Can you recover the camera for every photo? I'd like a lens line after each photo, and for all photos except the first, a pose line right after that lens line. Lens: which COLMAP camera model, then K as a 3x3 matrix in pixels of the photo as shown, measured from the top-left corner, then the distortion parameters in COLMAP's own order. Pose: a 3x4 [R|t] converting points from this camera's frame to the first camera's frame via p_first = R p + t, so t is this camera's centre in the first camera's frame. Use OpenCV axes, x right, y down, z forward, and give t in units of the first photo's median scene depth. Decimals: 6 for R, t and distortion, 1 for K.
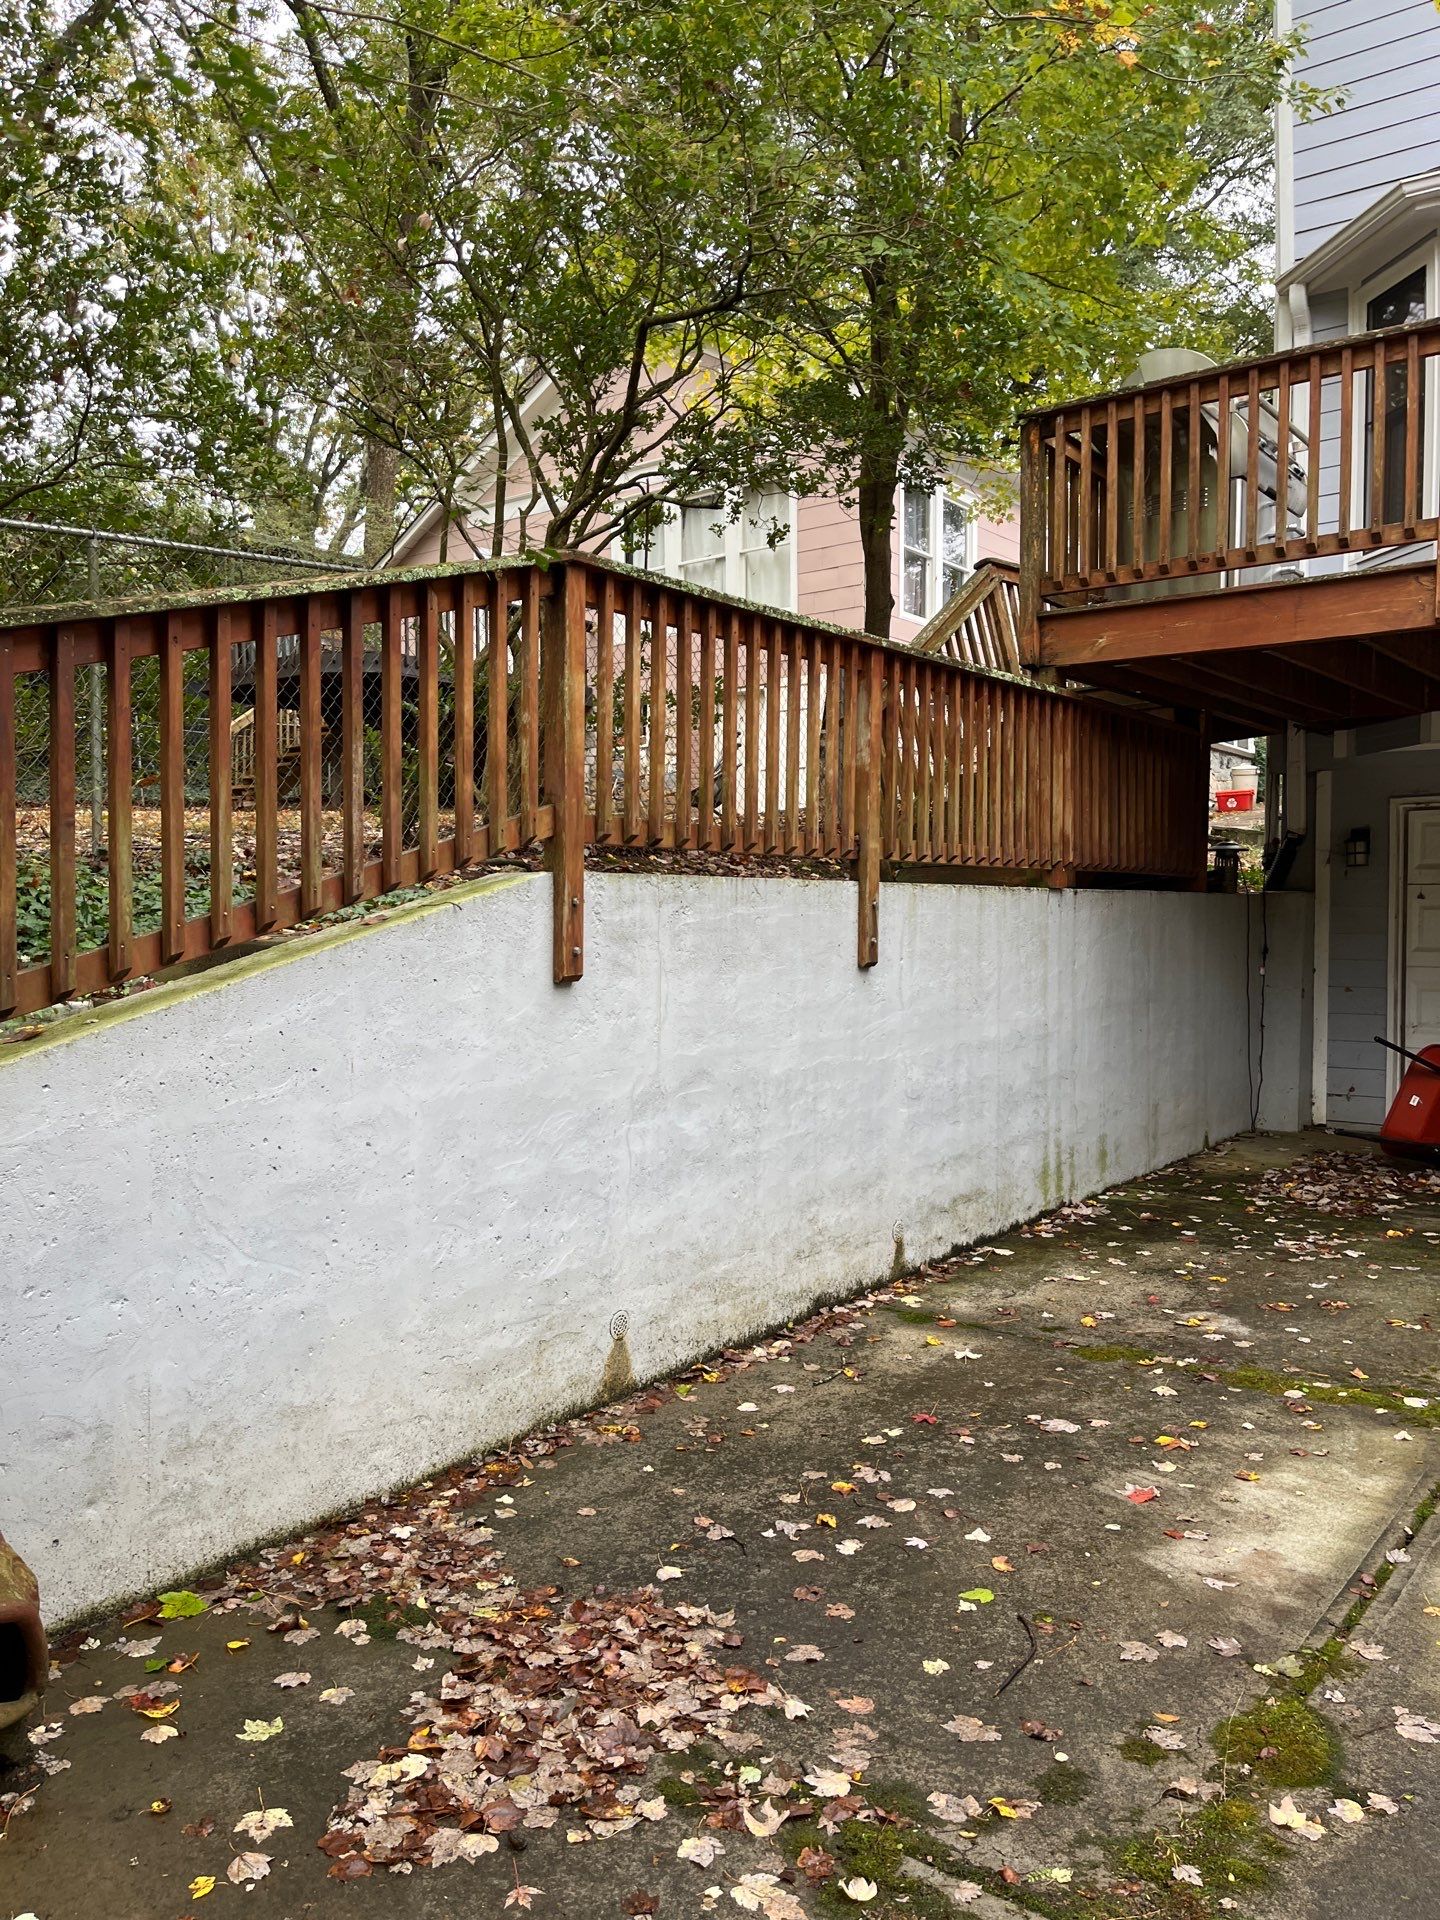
lens RADIAL K [[1446.7, 0, 717.9], [0, 1446.7, 958.1], [0, 0, 1]] dist [0.062911, -0.090094]
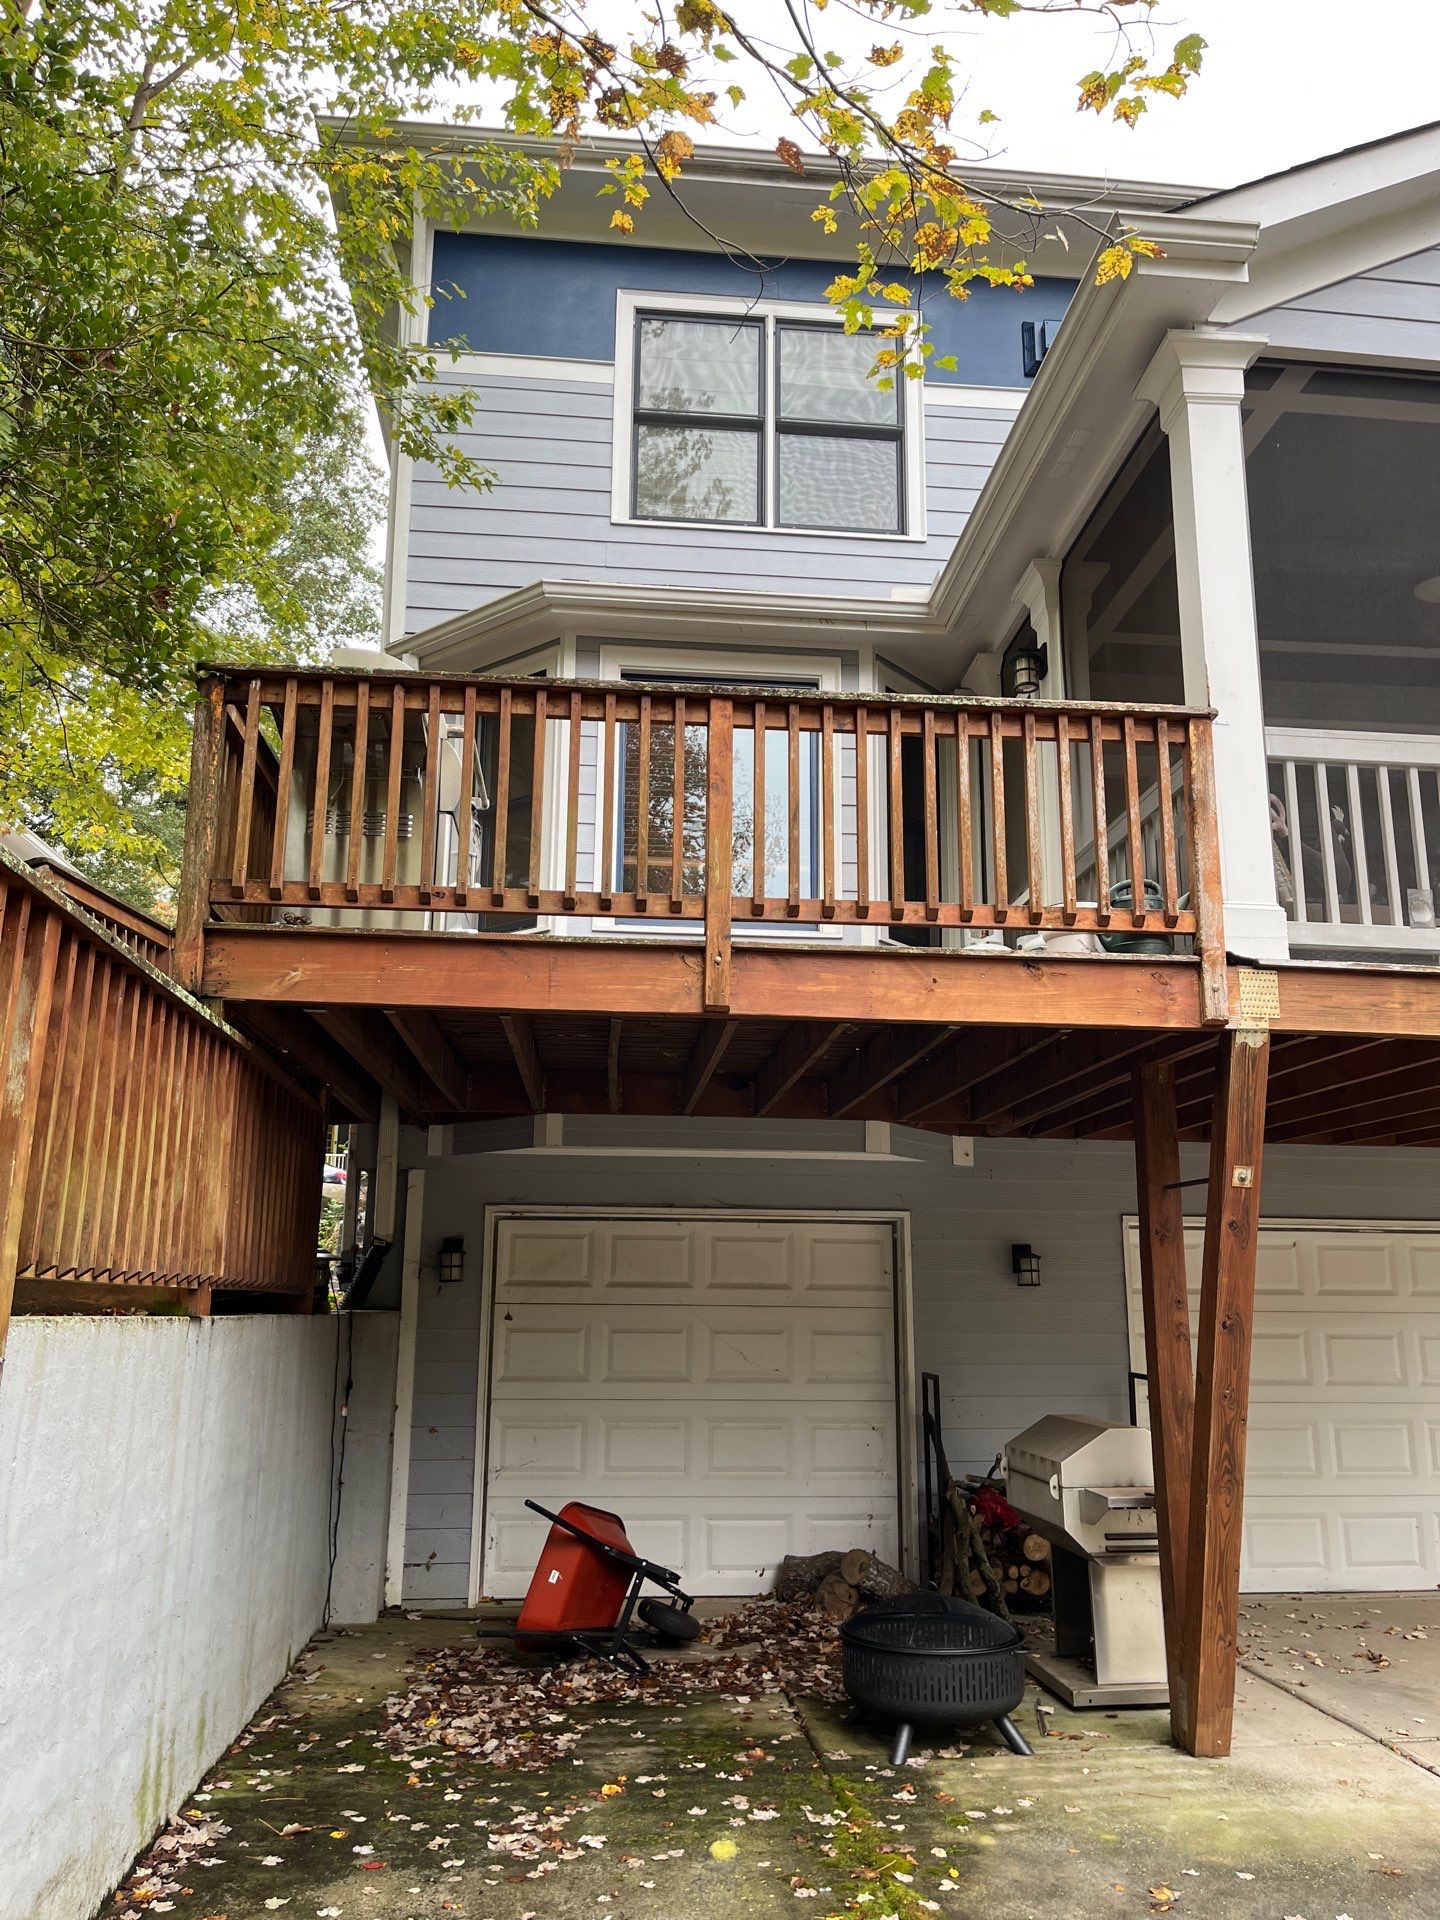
lens RADIAL K [[1446.7, 0, 727.2], [0, 1446.7, 971.4], [0, 0, 1]] dist [0.062911, -0.090094]
pose [[0.735729, 0.159715, 0.658175, -0.046907], [0.014293, 0.967919, -0.250855, -0.023632], [-0.677125, 0.193969, 0.709844, 0.251975]]
